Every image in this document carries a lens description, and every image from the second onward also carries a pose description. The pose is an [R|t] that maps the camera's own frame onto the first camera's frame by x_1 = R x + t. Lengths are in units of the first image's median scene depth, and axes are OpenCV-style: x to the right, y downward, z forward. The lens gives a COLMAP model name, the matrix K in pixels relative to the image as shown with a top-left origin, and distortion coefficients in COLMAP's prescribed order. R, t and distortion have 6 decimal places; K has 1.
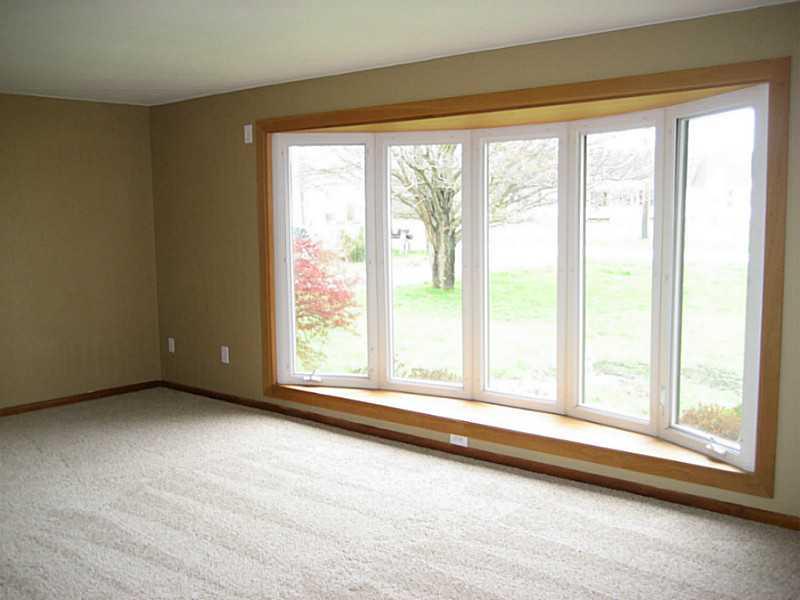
lens RADIAL K [[835.6, 0, 398.8], [0, 835.6, 298.7], [0, 0, 1]] dist [-0.086377, 0.000000]
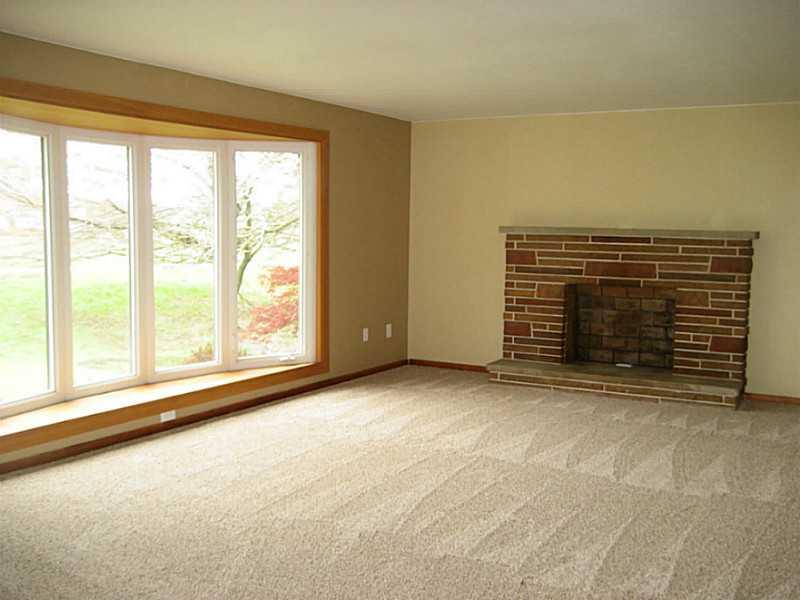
lens RADIAL K [[835.6, 0, 399.4], [0, 835.6, 302.6], [0, 0, 1]] dist [-0.086377, 0.000000]
pose [[-0.189655, -0.099342, 0.976812, -1.058493], [0.067907, 0.991159, 0.113986, -0.085921], [-0.979500, 0.087951, -0.181232, 0.891531]]
